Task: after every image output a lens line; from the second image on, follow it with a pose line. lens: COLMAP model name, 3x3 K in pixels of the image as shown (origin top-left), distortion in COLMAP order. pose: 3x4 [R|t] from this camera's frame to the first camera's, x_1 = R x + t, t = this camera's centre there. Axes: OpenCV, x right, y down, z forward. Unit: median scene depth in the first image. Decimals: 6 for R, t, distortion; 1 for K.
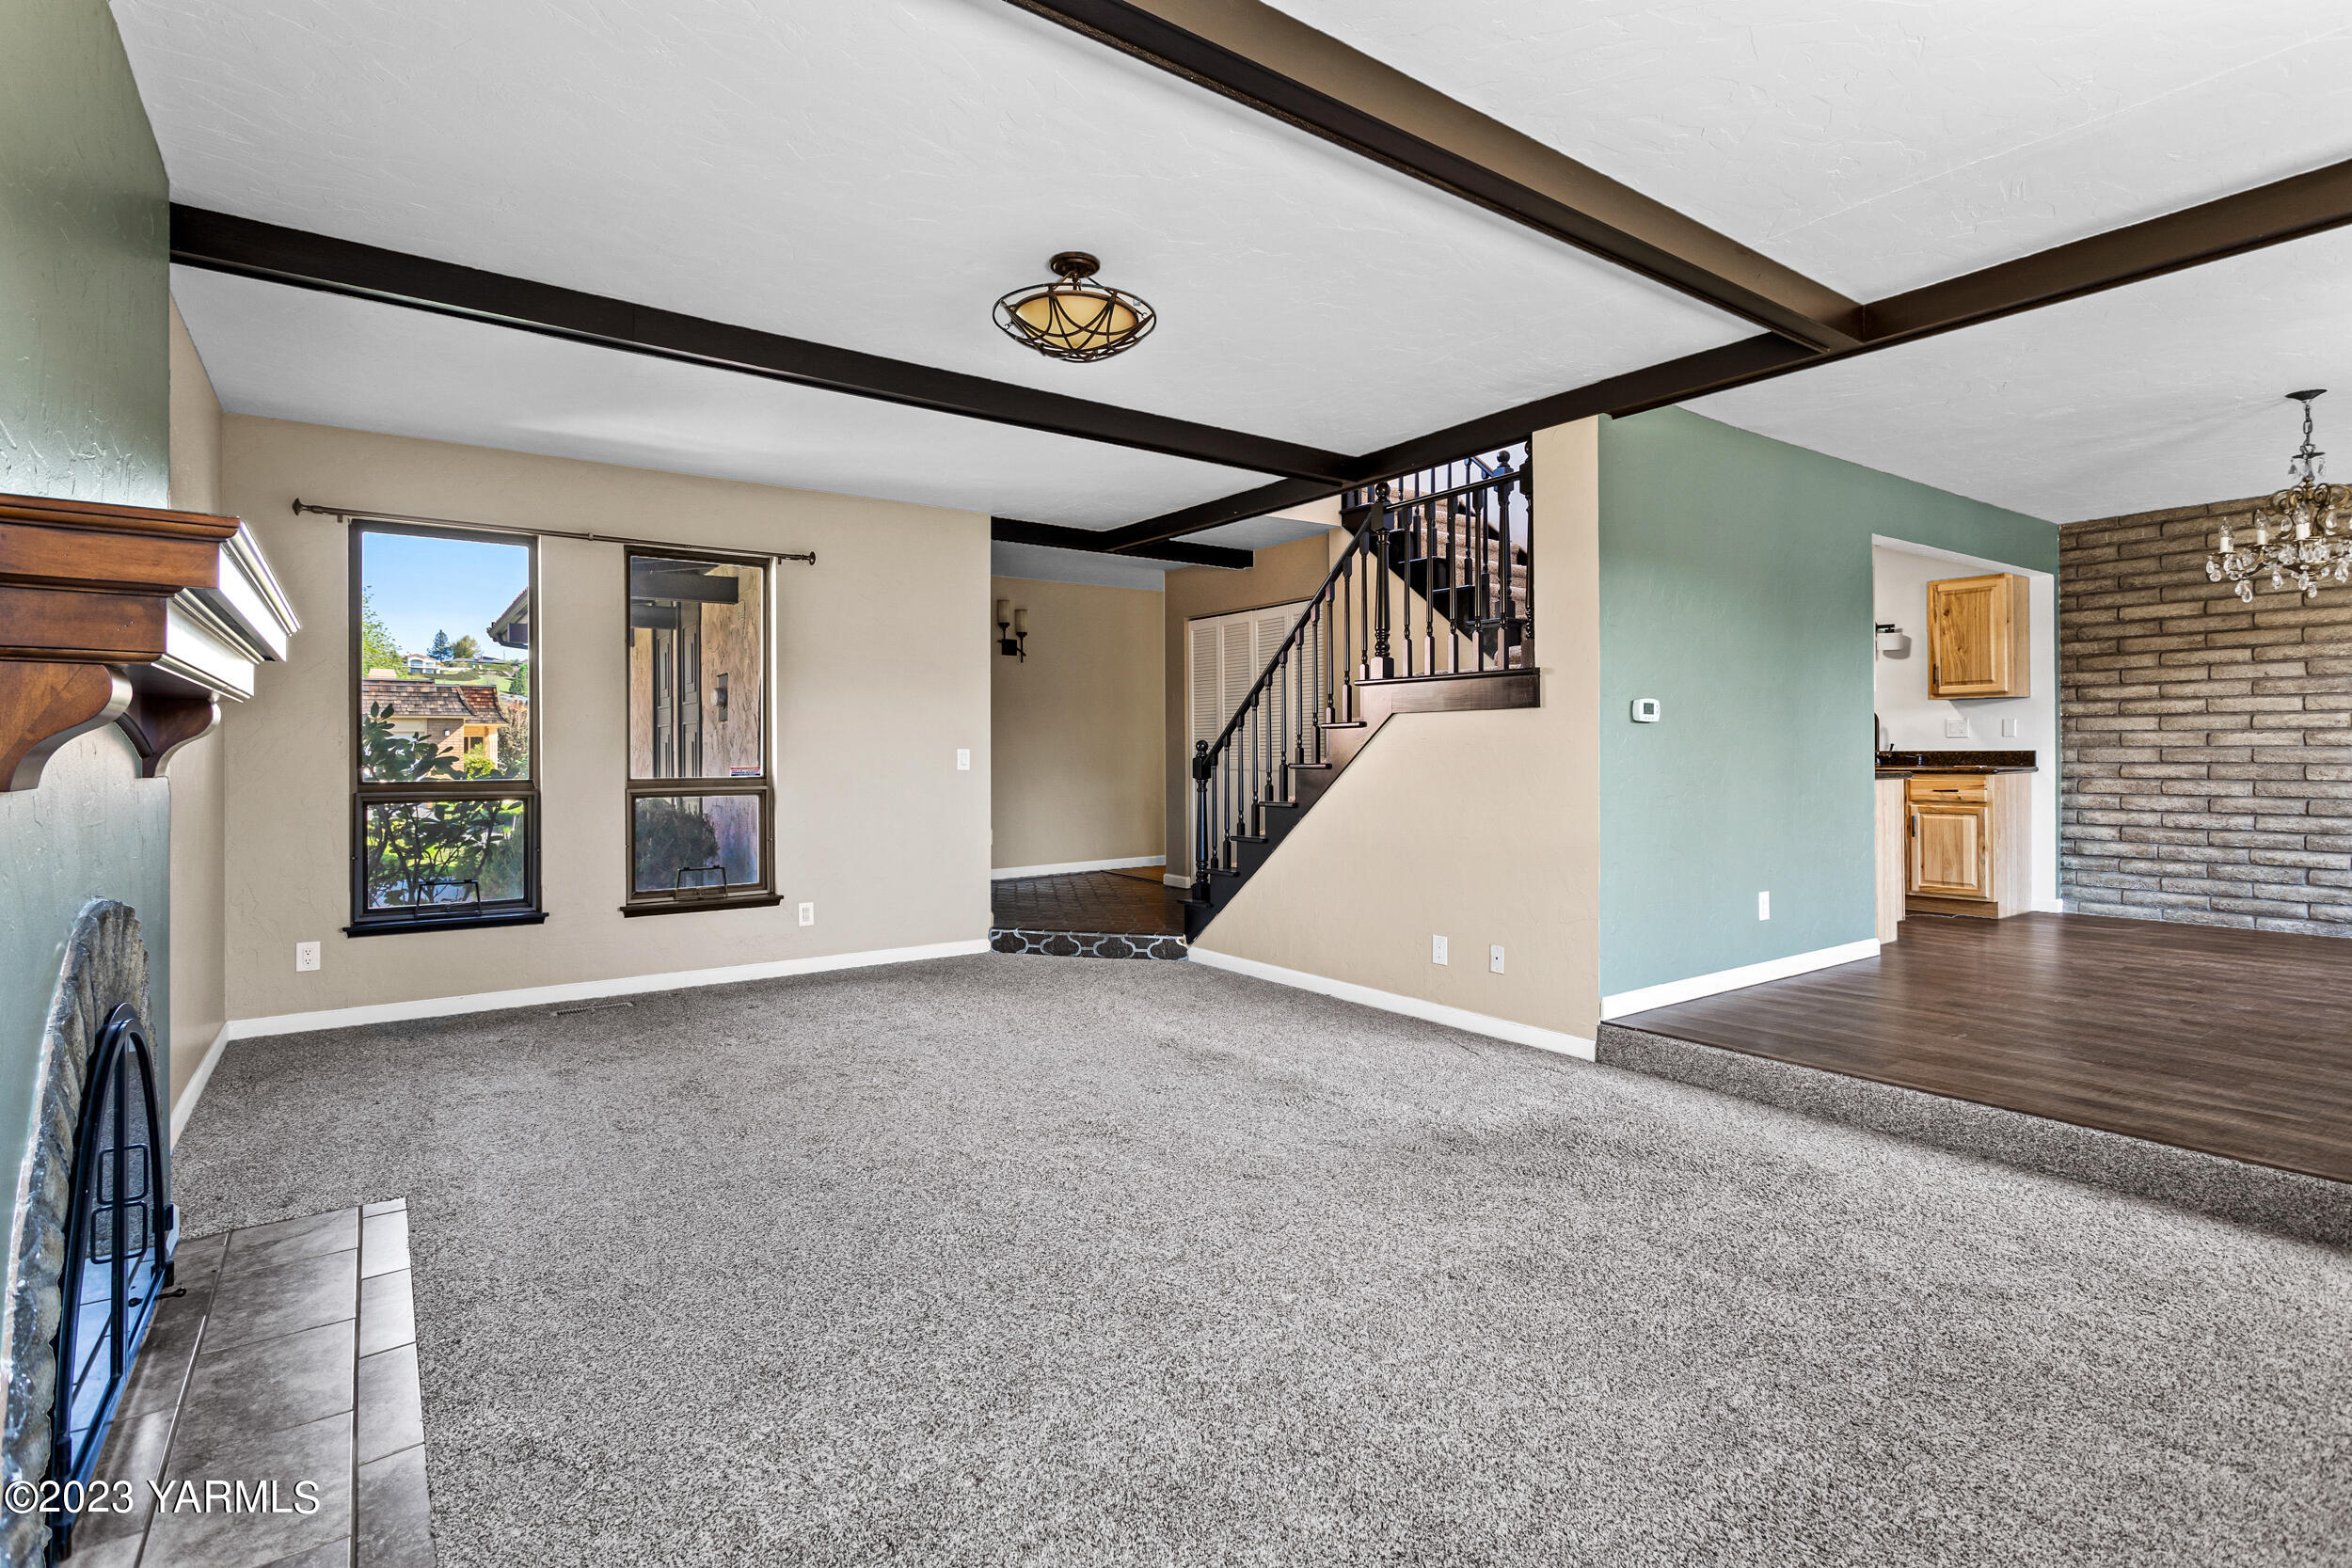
lens RADIAL K [[1129.6, 0, 1185.6], [0, 1129.6, 746.0], [0, 0, 1]] dist [0.006534, 0.000374]
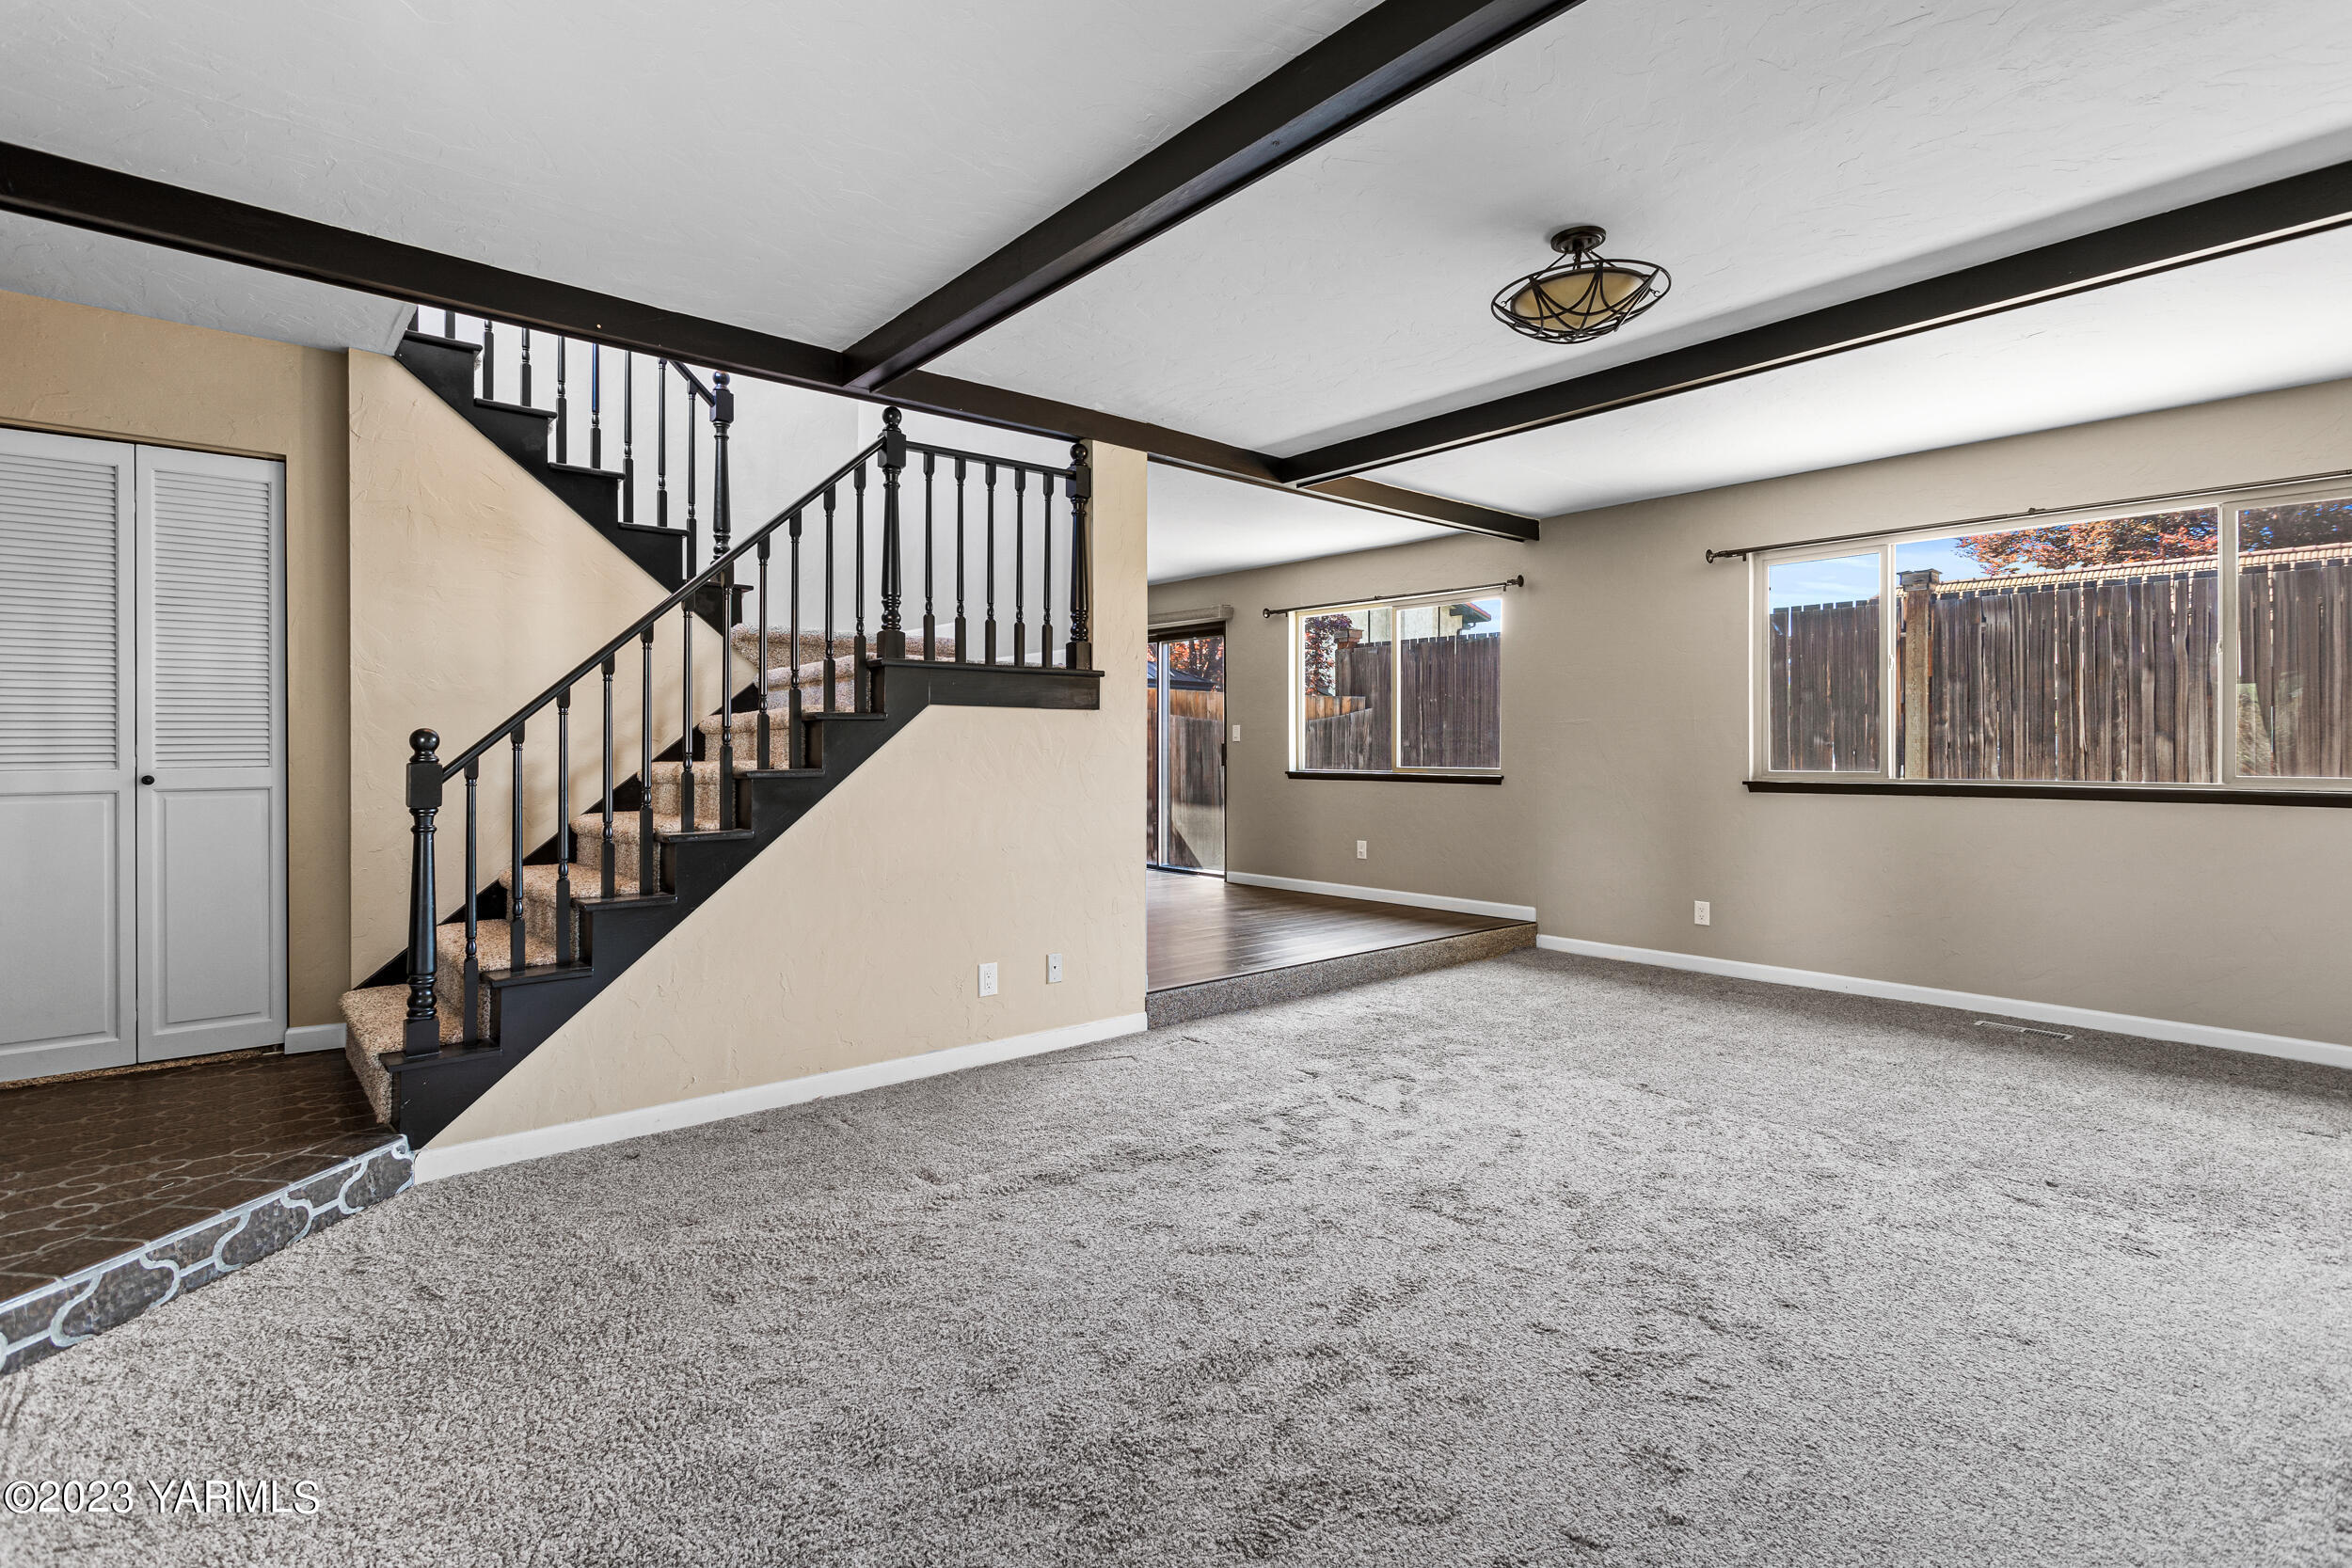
lens RADIAL K [[1129.6, 0, 1217.4], [0, 1129.6, 749.0], [0, 0, 1]] dist [0.006534, 0.000374]
pose [[-0.106955, 0.004847, 0.994252, -0.503487], [-0.005896, 0.999967, -0.005510, 0.004406], [-0.994246, -0.006451, -0.106923, 0.696416]]
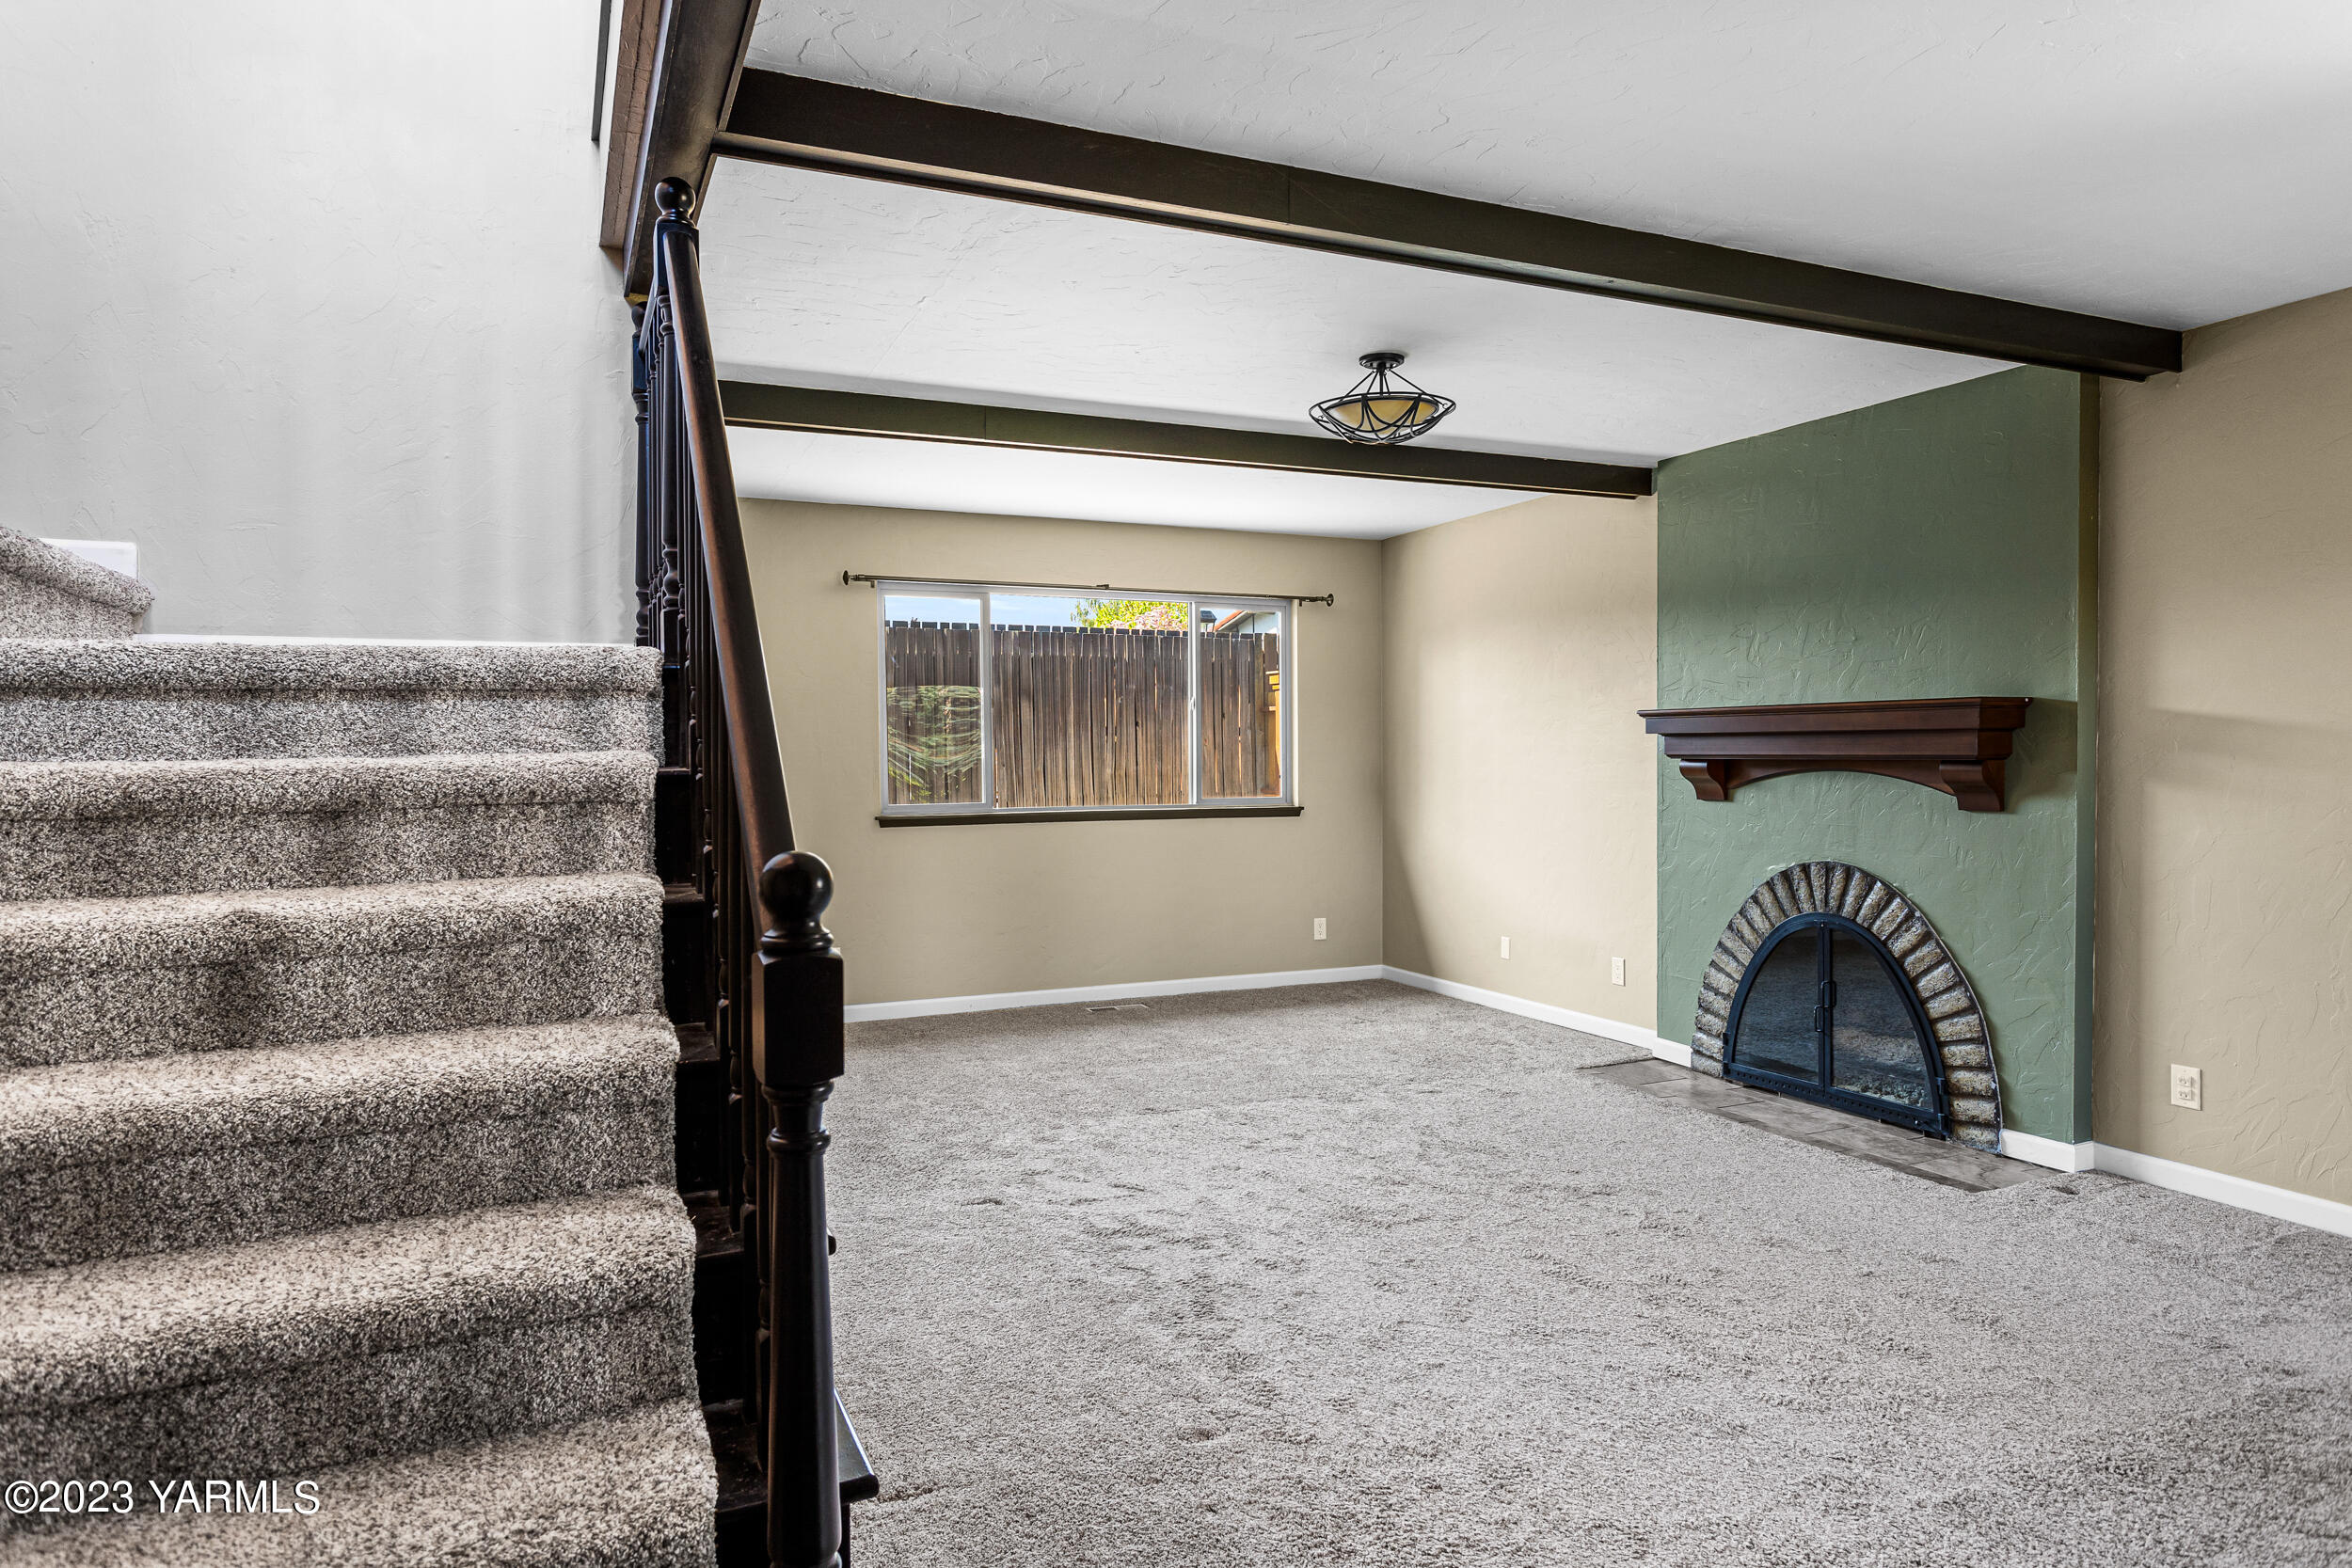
lens RADIAL K [[1369.1, 0, 1171.5], [0, 1369.1, 758.2], [0, 0, 1]] dist [0.001100, 0.001238]
pose [[-0.979684, 0.008648, 0.200359, -0.068571], [0.007855, 0.999958, -0.004752, -0.016103], [-0.200391, -0.003081, -0.979711, 1.188183]]
